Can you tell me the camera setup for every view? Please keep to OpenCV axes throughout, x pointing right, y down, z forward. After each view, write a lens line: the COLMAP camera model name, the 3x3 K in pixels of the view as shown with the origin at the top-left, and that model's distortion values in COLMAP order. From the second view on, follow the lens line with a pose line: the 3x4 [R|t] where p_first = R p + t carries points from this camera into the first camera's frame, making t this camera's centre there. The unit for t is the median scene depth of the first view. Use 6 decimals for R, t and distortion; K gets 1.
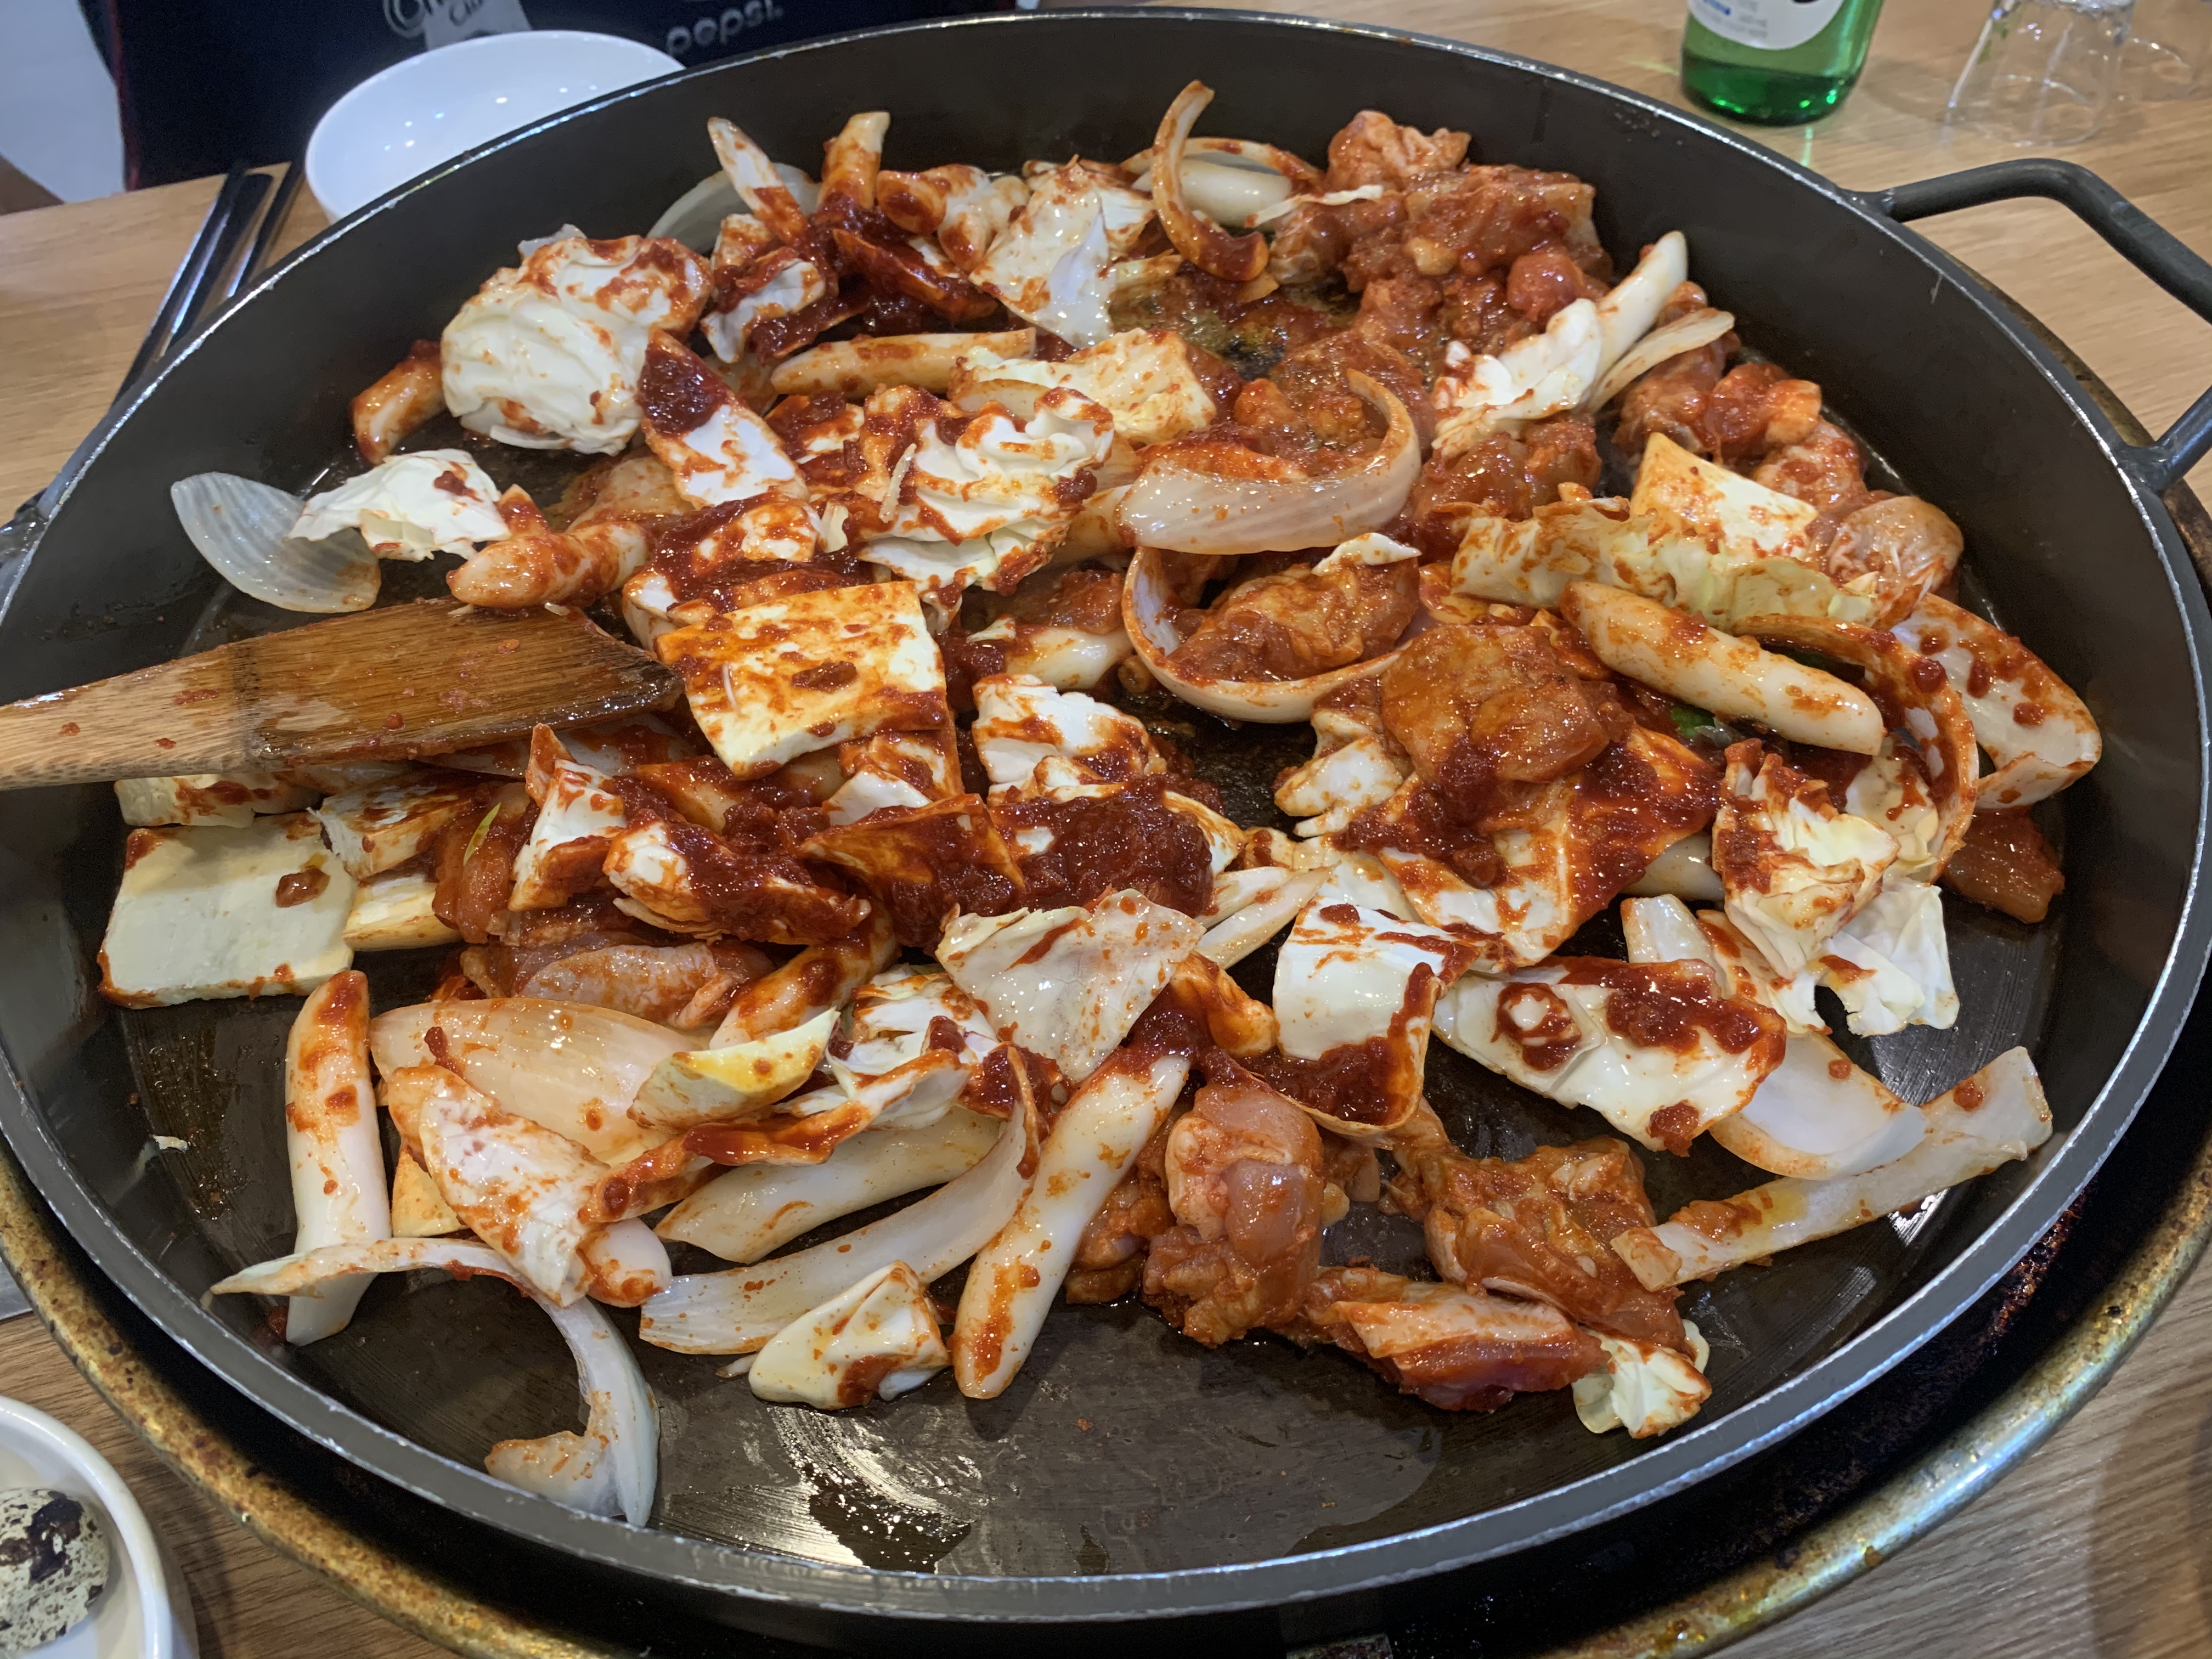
lens RADIAL K [[1697.2, 0, 1102.6], [0, 1697.2, 828.7], [0, 0, 1]] dist [0.007932, 0.003545]
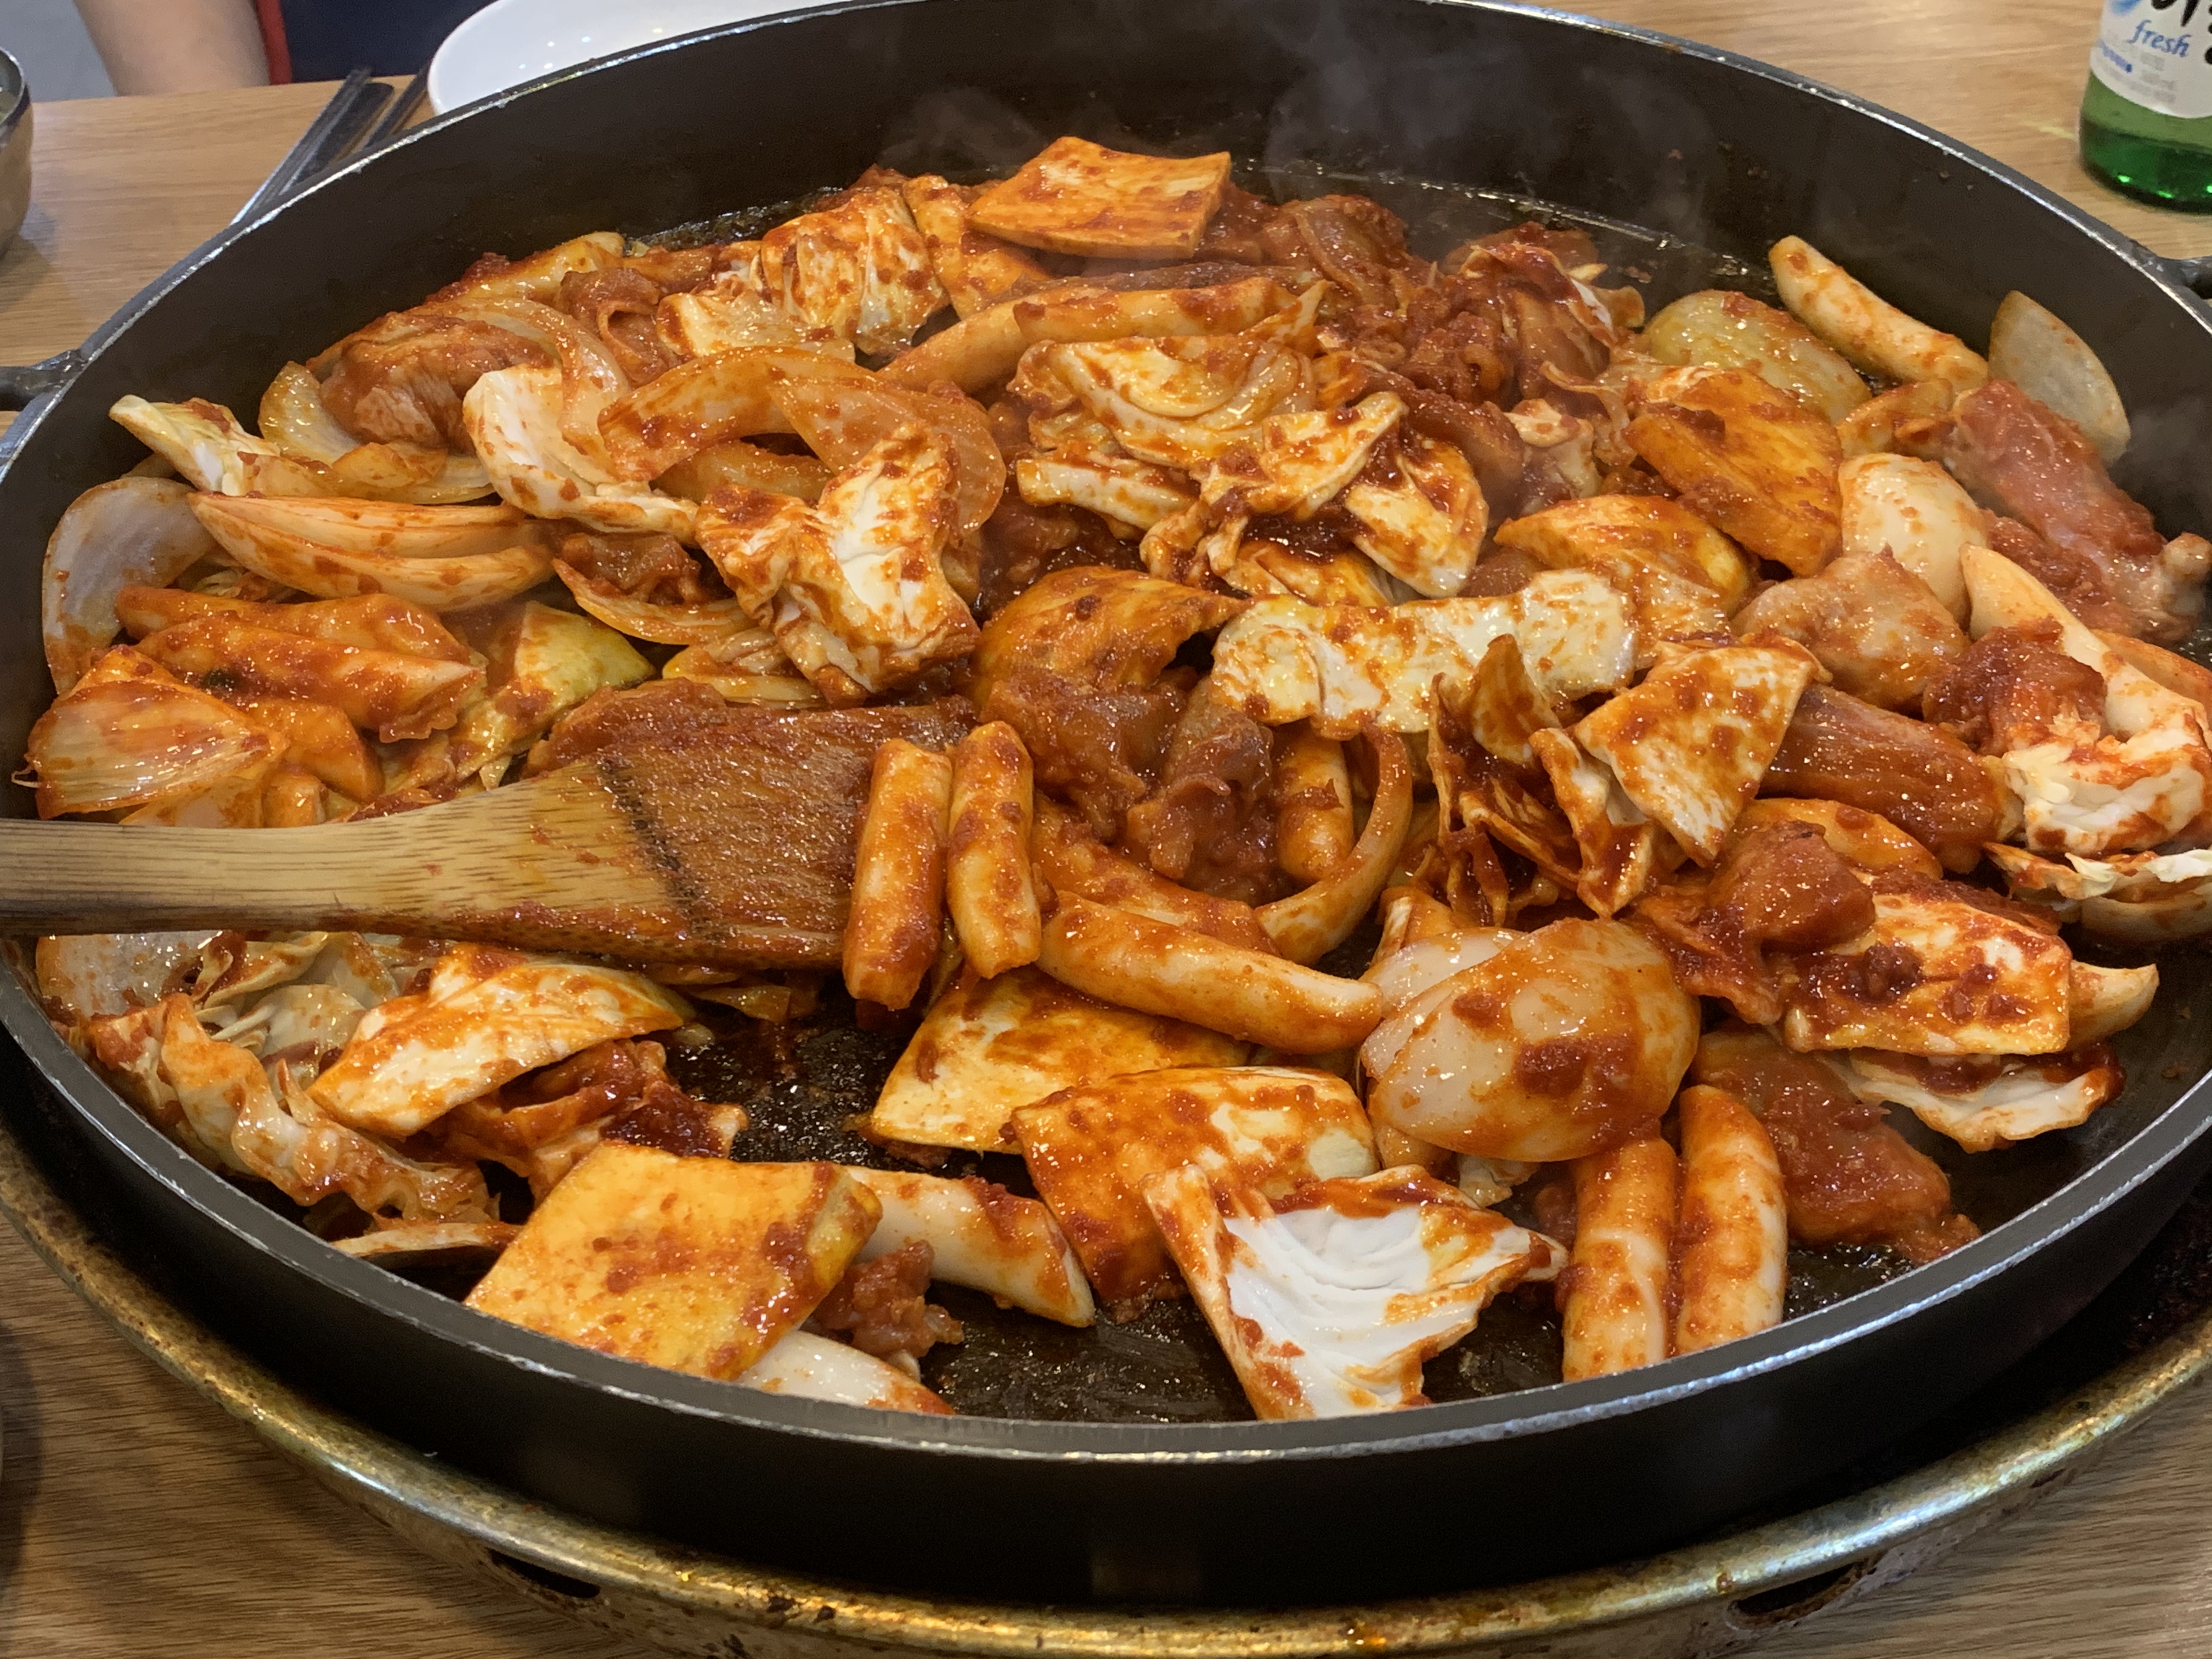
lens RADIAL K [[2435.6, 0, 1107.9], [0, 2435.6, 830.2], [0, 0, 1]] dist [0.013908, 0.000000]
pose [[0.981830, 0.137634, -0.130637, 0.131676], [-0.154070, 0.980074, -0.125373, 0.135223], [0.110779, 0.143223, 0.983471, -0.204633]]
